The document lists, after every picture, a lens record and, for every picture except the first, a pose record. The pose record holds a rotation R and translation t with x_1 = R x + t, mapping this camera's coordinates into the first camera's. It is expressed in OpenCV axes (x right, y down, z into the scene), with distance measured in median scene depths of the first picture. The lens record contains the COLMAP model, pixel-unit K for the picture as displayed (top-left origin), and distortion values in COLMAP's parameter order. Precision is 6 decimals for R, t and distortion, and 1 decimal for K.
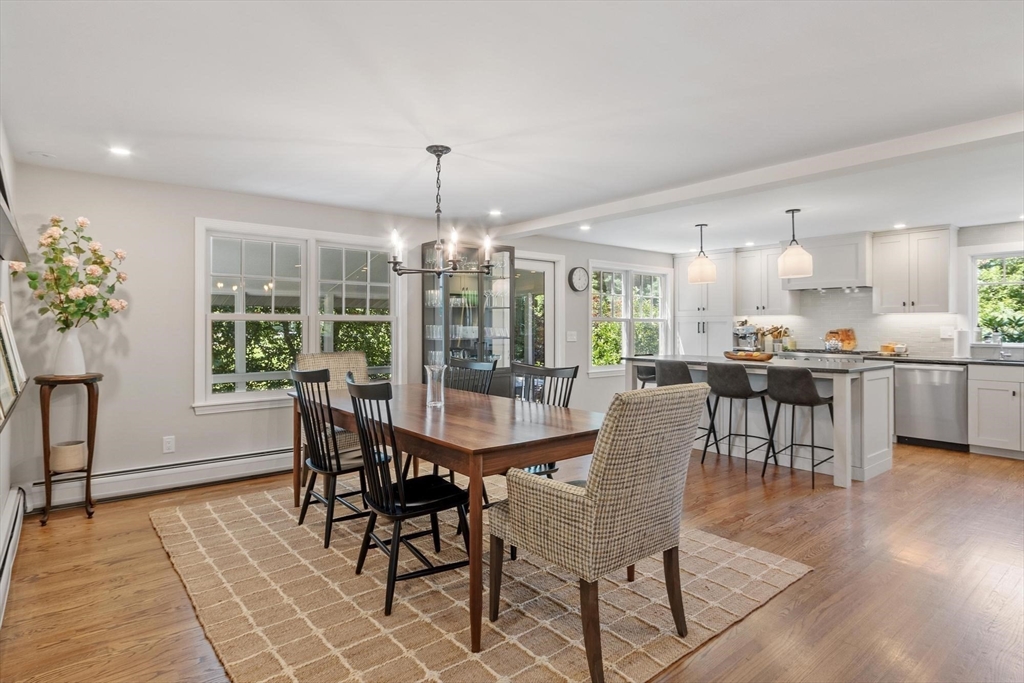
lens RADIAL K [[539.4, 0, 508.1], [0, 539.4, 323.5], [0, 0, 1]] dist [0.004549, -0.000725]
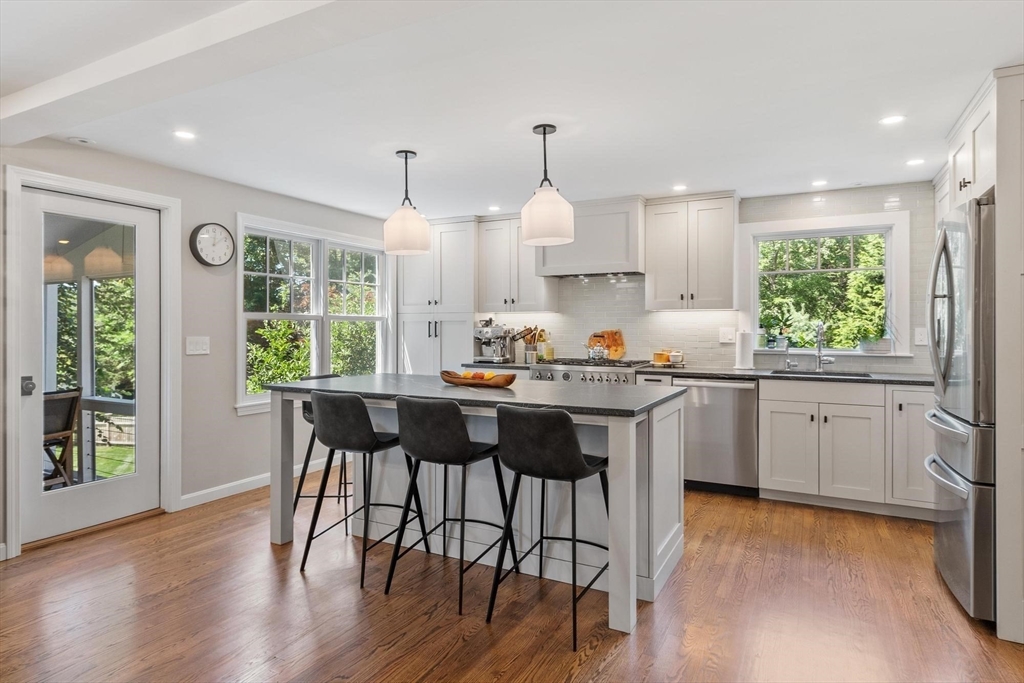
lens RADIAL K [[571.5, 0, 511.7], [0, 571.5, 326.8], [0, 0, 1]] dist [-0.000247, 0.000060]
pose [[0.917995, -0.000712, 0.396591, 0.211473], [-0.001069, 0.999990, 0.004270, 0.001292], [-0.396591, -0.004344, 0.917985, 0.378401]]
